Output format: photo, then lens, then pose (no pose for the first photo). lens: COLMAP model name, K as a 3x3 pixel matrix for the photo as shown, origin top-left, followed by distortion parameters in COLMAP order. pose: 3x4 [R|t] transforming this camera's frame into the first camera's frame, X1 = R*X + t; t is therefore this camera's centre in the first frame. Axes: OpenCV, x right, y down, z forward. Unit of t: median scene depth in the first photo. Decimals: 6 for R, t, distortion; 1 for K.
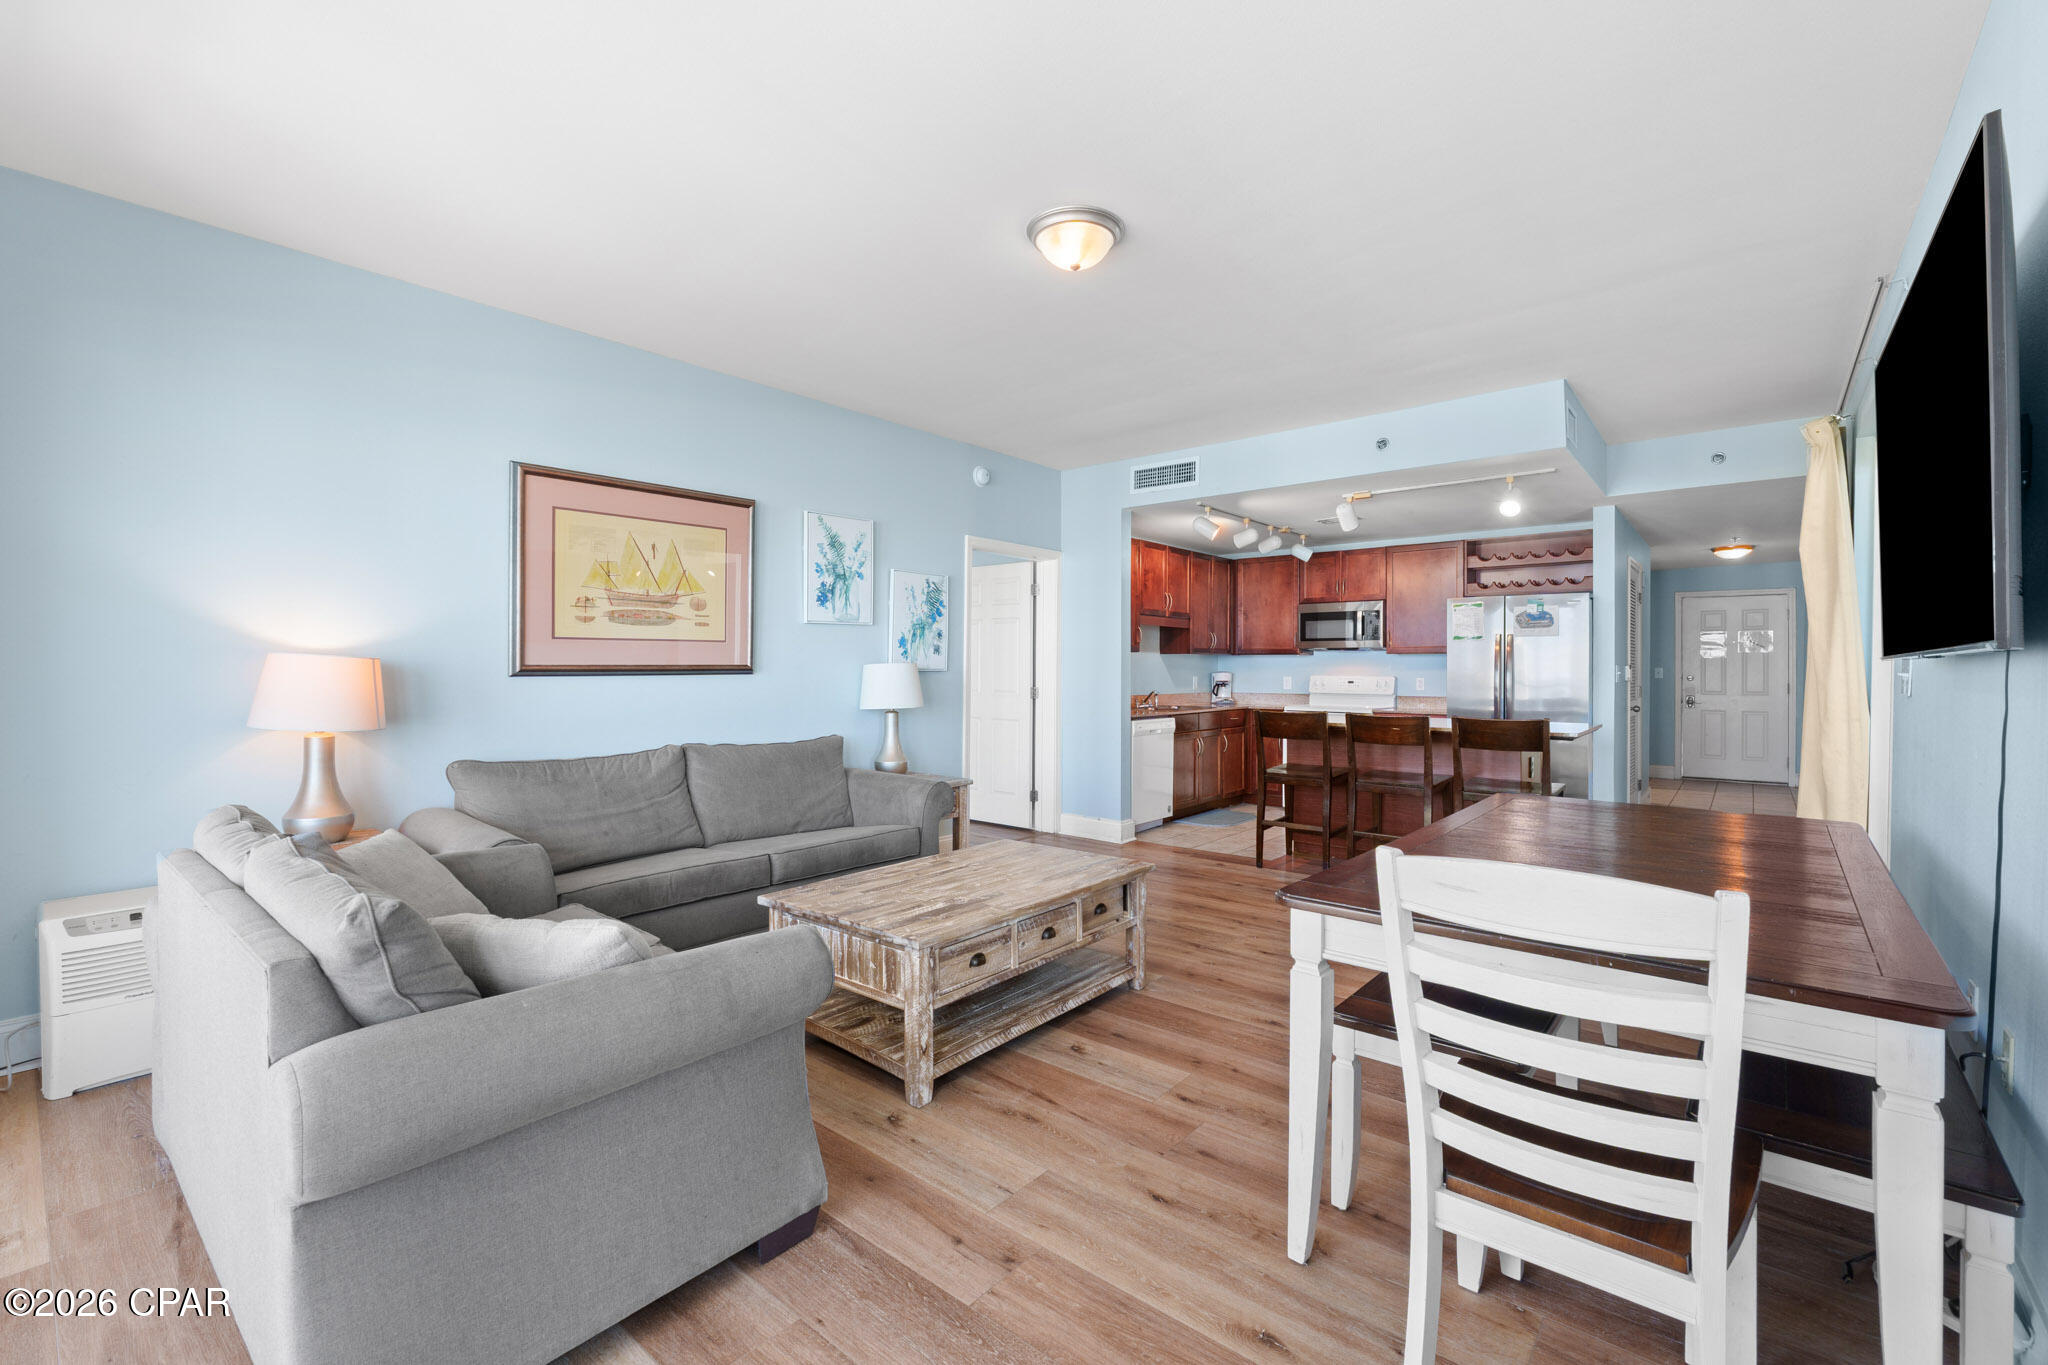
lens RADIAL K [[864.6, 0, 1038.8], [0, 864.6, 670.0], [0, 0, 1]] dist [-0.008914, 0.000105]
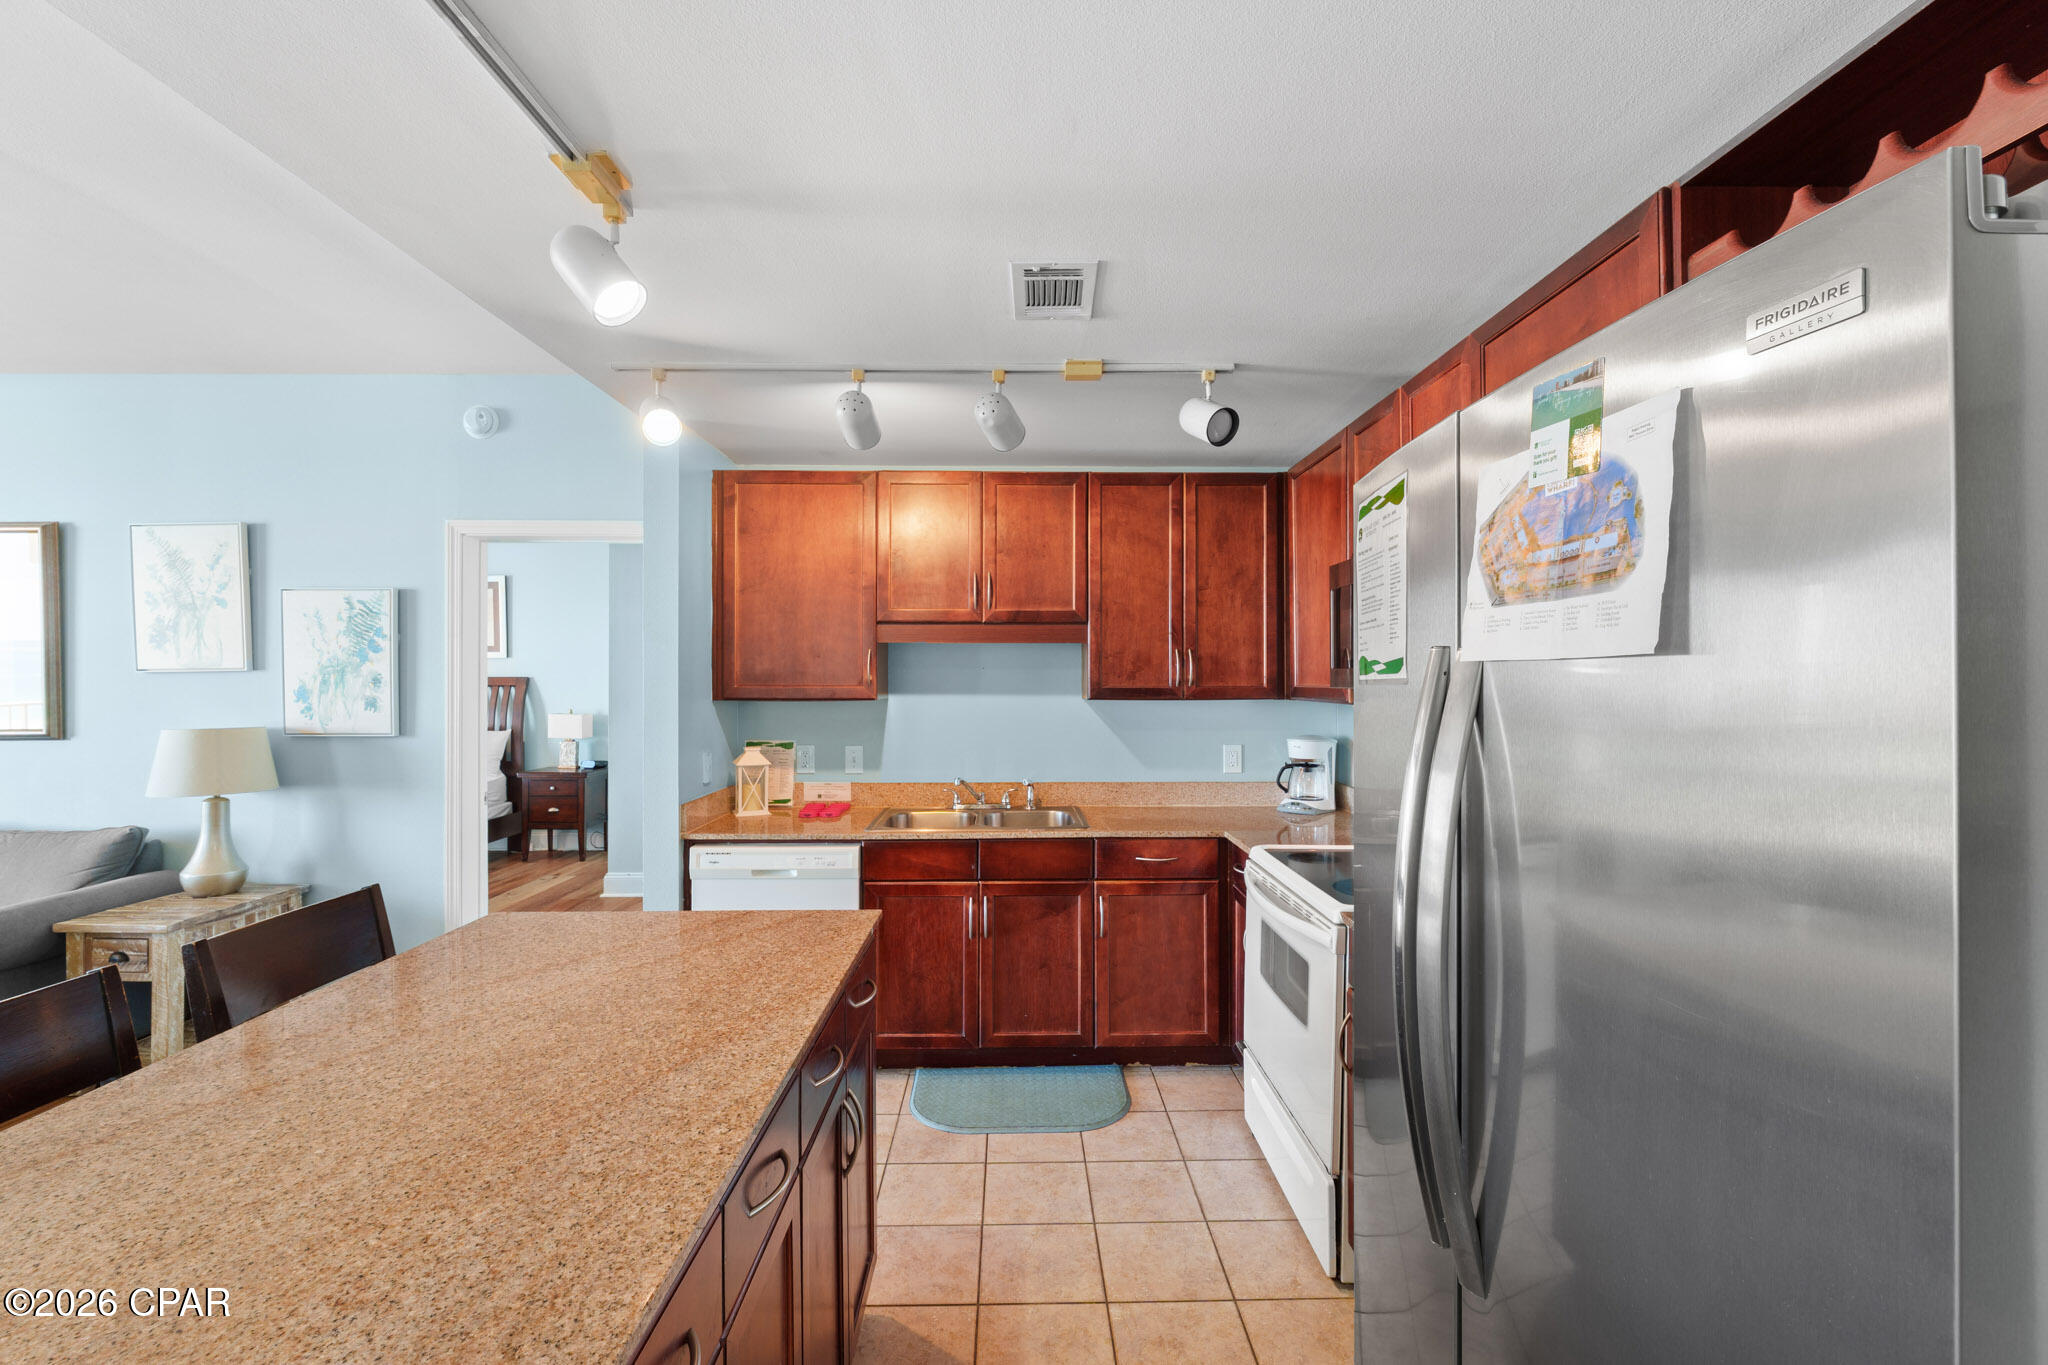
lens RADIAL K [[864.6, 0, 1051.0], [0, 864.6, 678.7], [0, 0, 1]] dist [-0.008914, 0.000105]
pose [[0.654935, -0.002529, -0.755681, 0.571305], [0.001601, 0.999997, -0.001959, -0.032751], [0.755683, 0.000073, 0.654937, 0.779466]]
